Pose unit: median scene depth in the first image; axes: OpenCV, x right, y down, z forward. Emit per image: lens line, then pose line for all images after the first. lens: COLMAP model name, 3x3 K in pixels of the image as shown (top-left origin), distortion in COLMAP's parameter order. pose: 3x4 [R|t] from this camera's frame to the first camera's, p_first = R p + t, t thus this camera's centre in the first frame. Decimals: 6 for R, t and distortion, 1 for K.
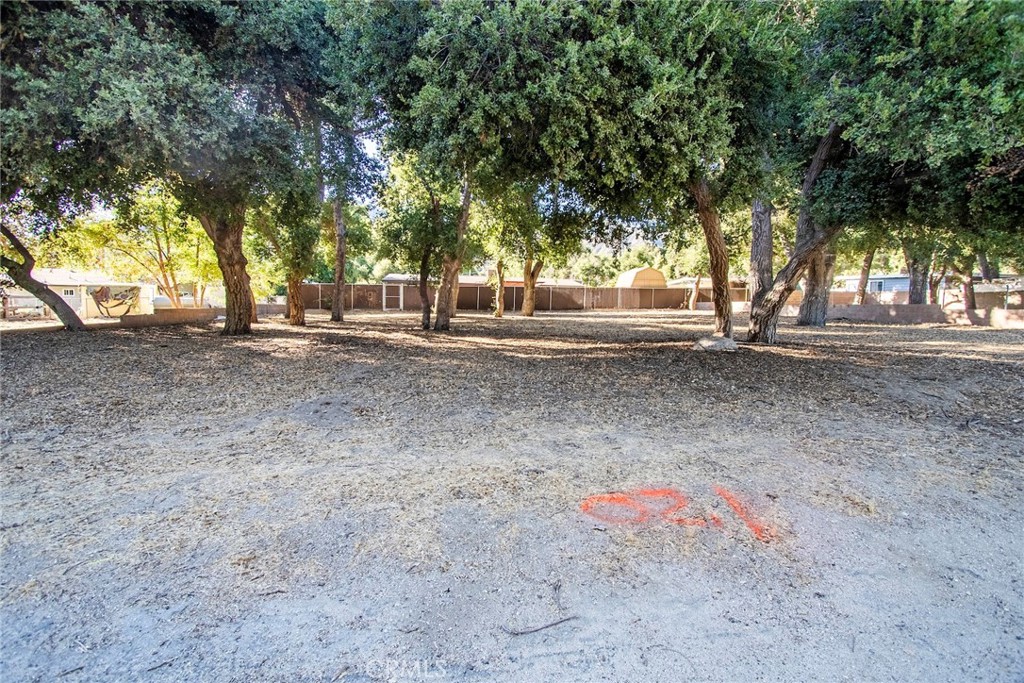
lens RADIAL K [[447.8, 0, 507.0], [0, 447.8, 331.9], [0, 0, 1]] dist [-0.009586, -0.000208]
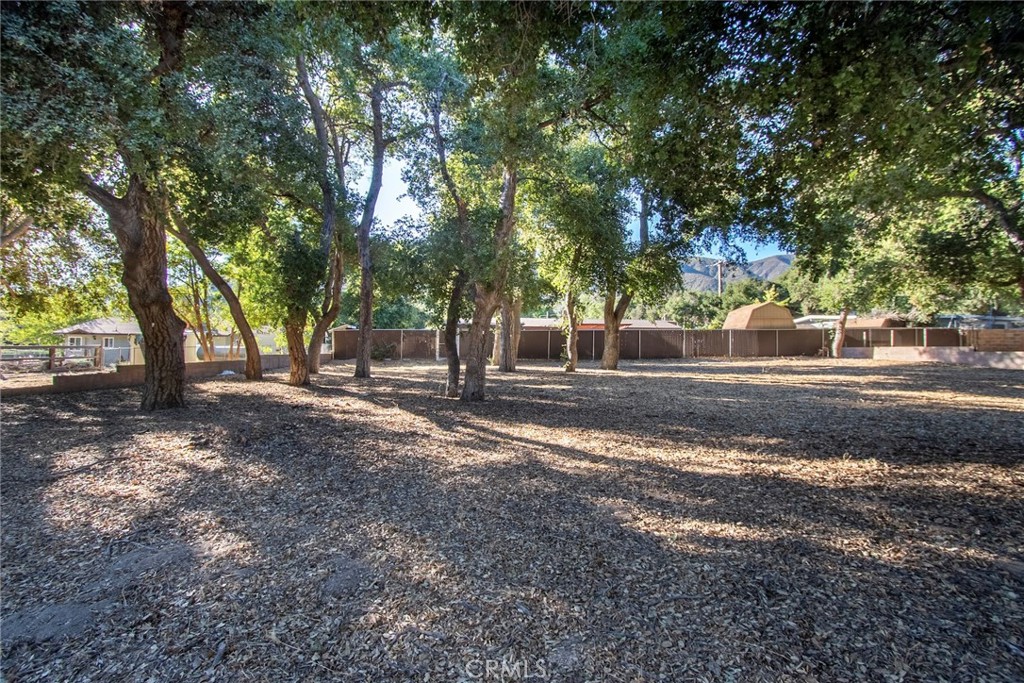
lens RADIAL K [[447.8, 0, 507.0], [0, 447.8, 331.9], [0, 0, 1]] dist [-0.009586, -0.000208]
pose [[0.983605, -0.012309, -0.179914, 0.009831], [-0.005026, 0.995409, -0.095576, -0.020916], [0.180264, 0.094913, 0.979028, 0.189180]]
